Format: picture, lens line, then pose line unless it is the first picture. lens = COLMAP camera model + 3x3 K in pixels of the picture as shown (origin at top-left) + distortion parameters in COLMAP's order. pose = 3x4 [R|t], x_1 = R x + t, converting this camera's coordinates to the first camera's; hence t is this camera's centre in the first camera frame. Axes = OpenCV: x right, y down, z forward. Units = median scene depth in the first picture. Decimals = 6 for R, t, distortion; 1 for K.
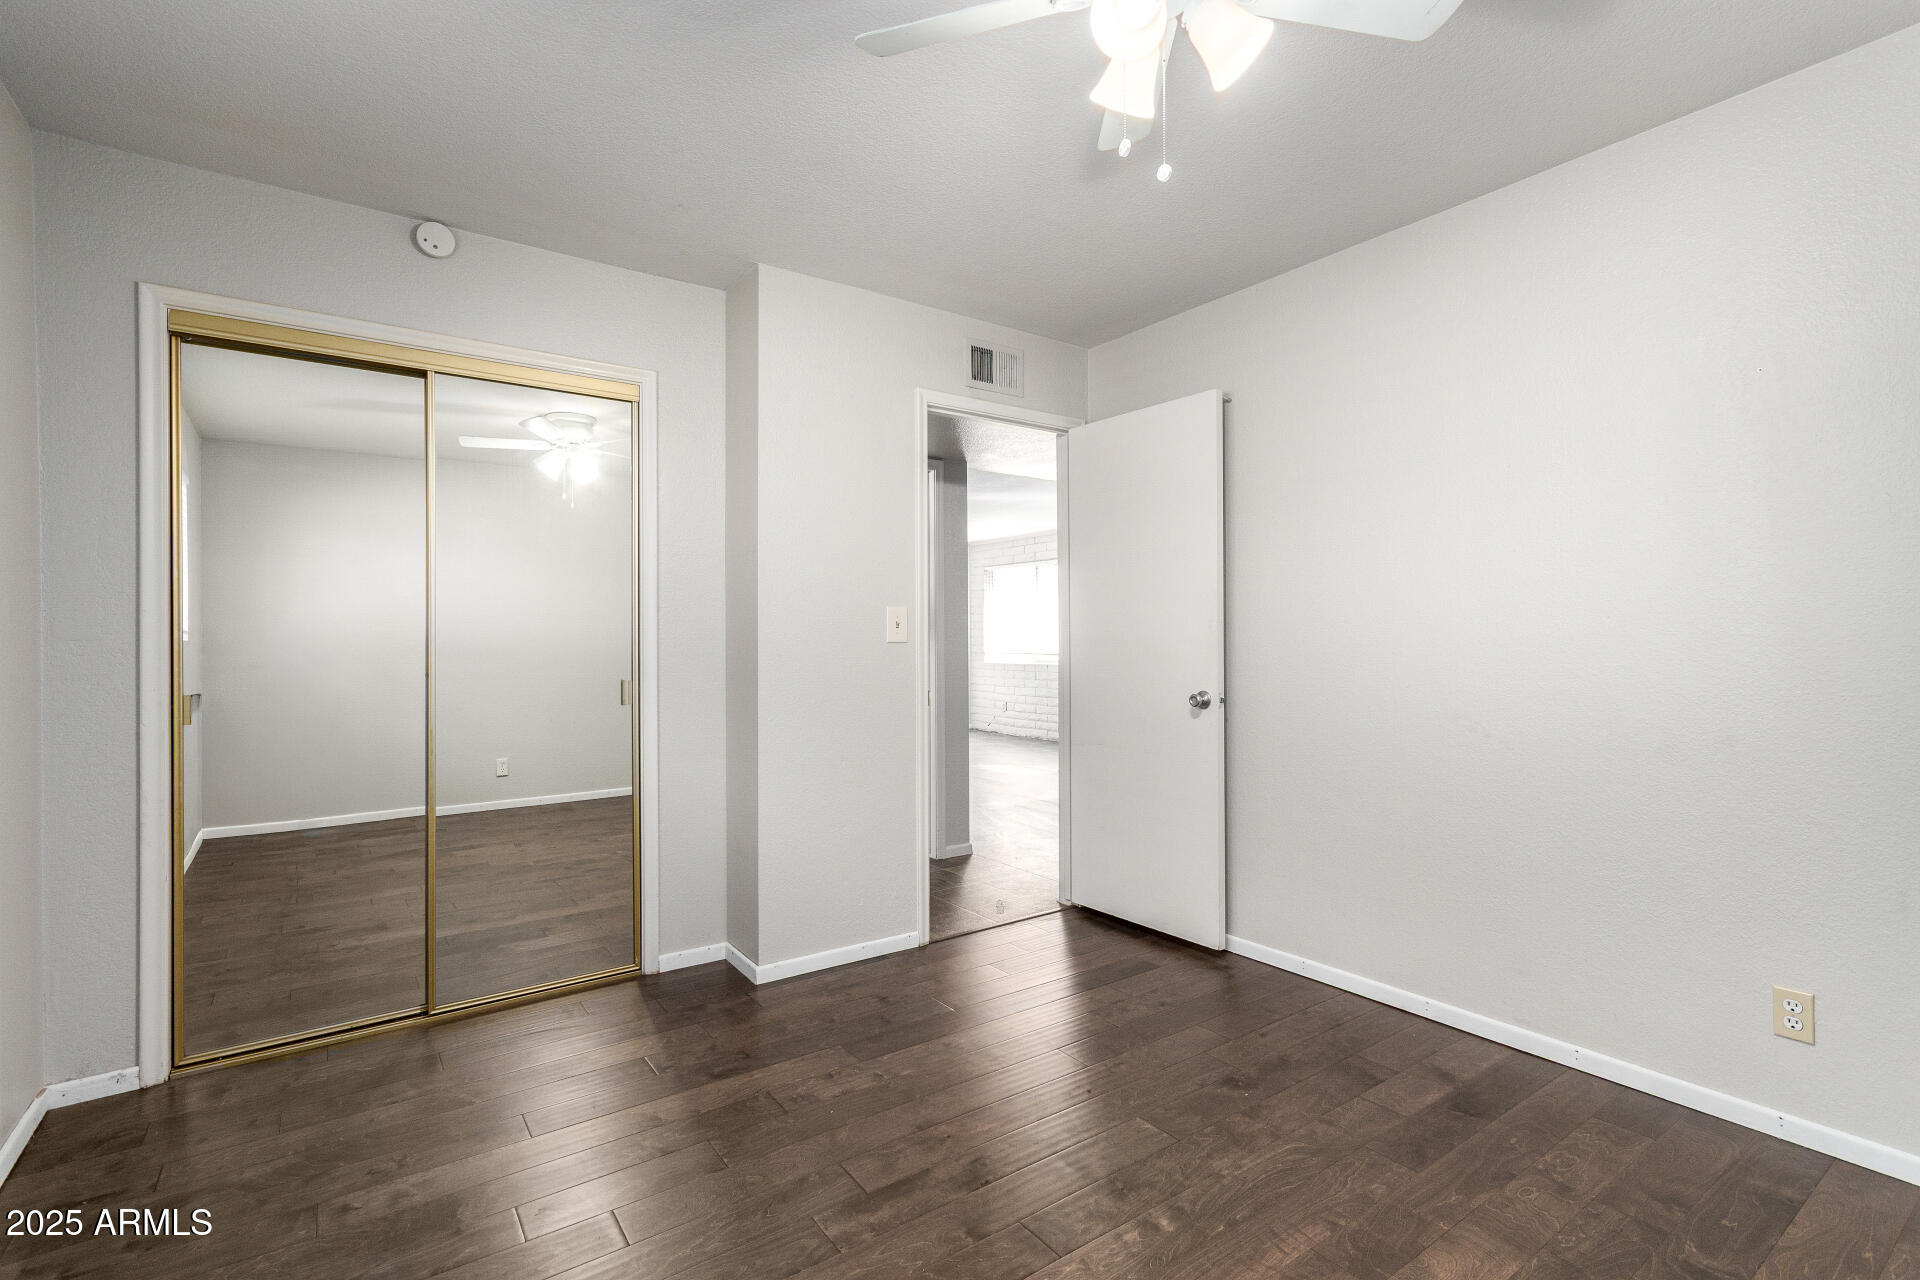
lens RADIAL K [[885.9, 0, 960.0], [0, 885.9, 640.0], [0, 0, 1]] dist [0.000190, -0.000076]
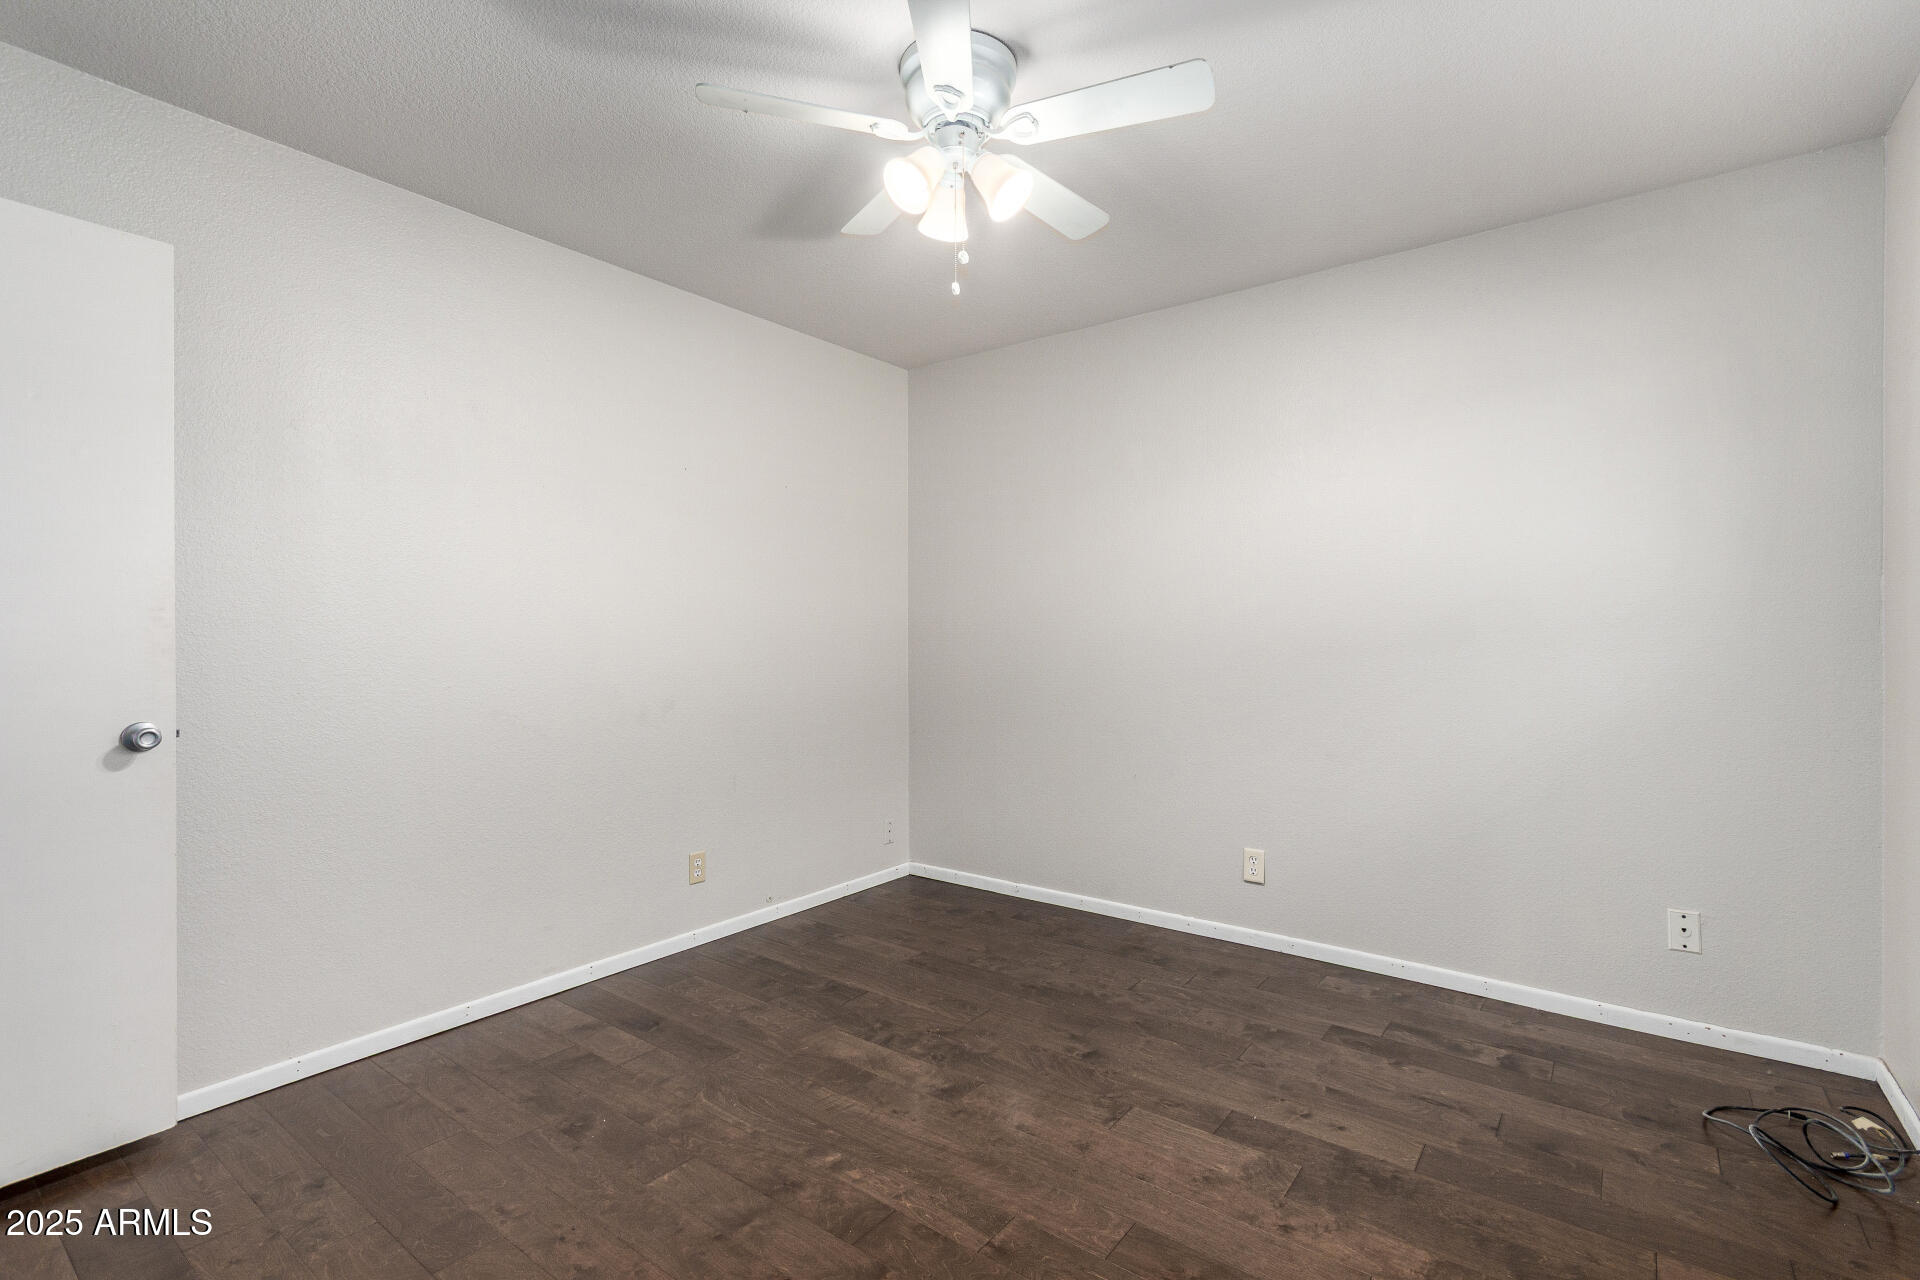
lens RADIAL K [[876.6, 0, 964.8], [0, 876.6, 632.4], [0, 0, 1]] dist [0.004056, -0.000132]
pose [[-0.298691, 0.012386, 0.954270, -0.641912], [0.007161, 0.999917, -0.010737, 0.007911], [-0.954323, 0.003627, -0.298755, 0.852652]]
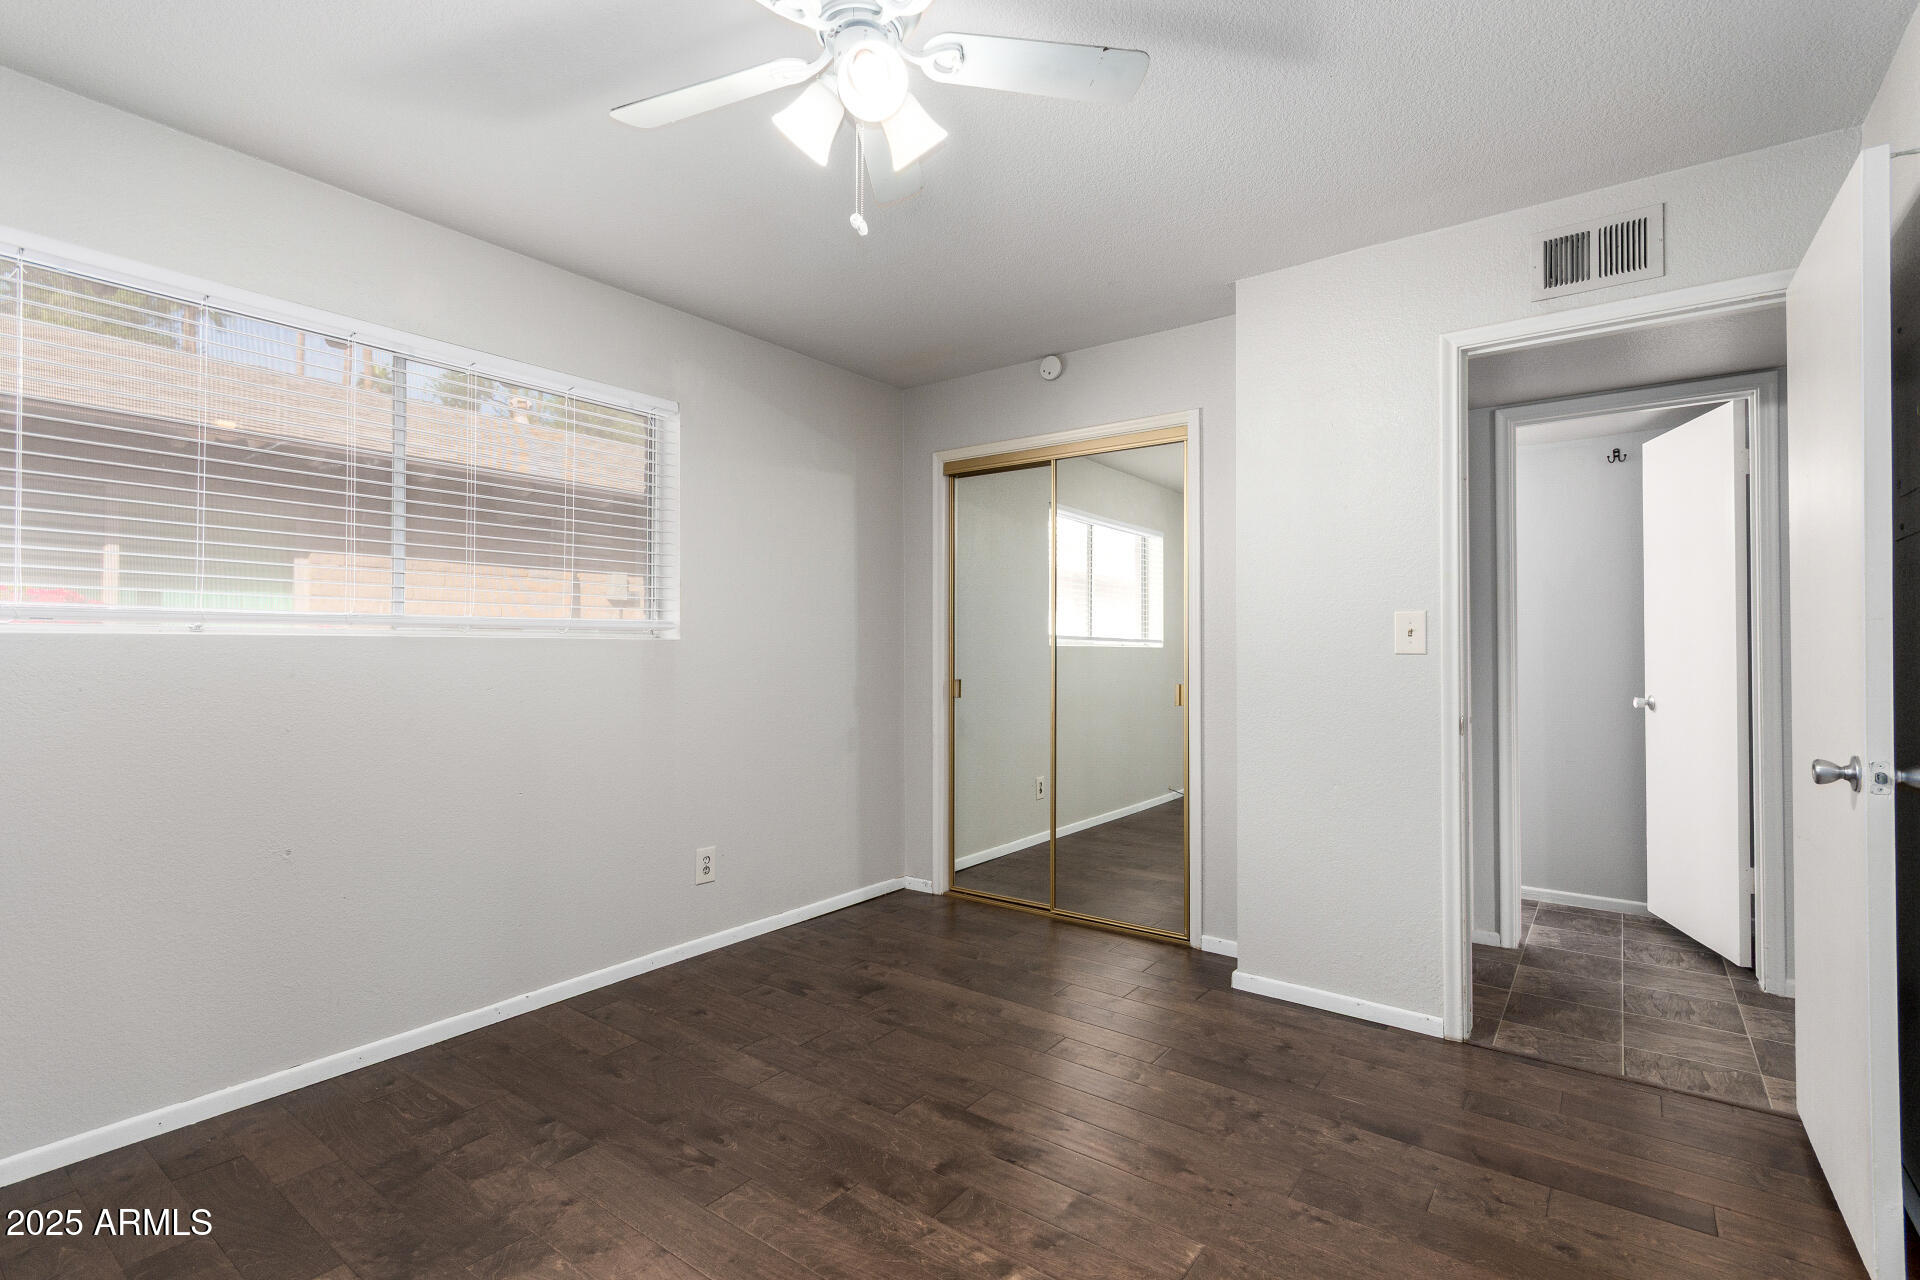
lens RADIAL K [[885.9, 0, 960.0], [0, 885.9, 640.0], [0, 0, 1]] dist [0.000190, -0.000076]
pose [[0.299197, -0.005916, -0.954173, 0.804254], [-0.004007, 0.999964, -0.007457, -0.002458], [0.954183, 0.006055, 0.299162, 0.486281]]
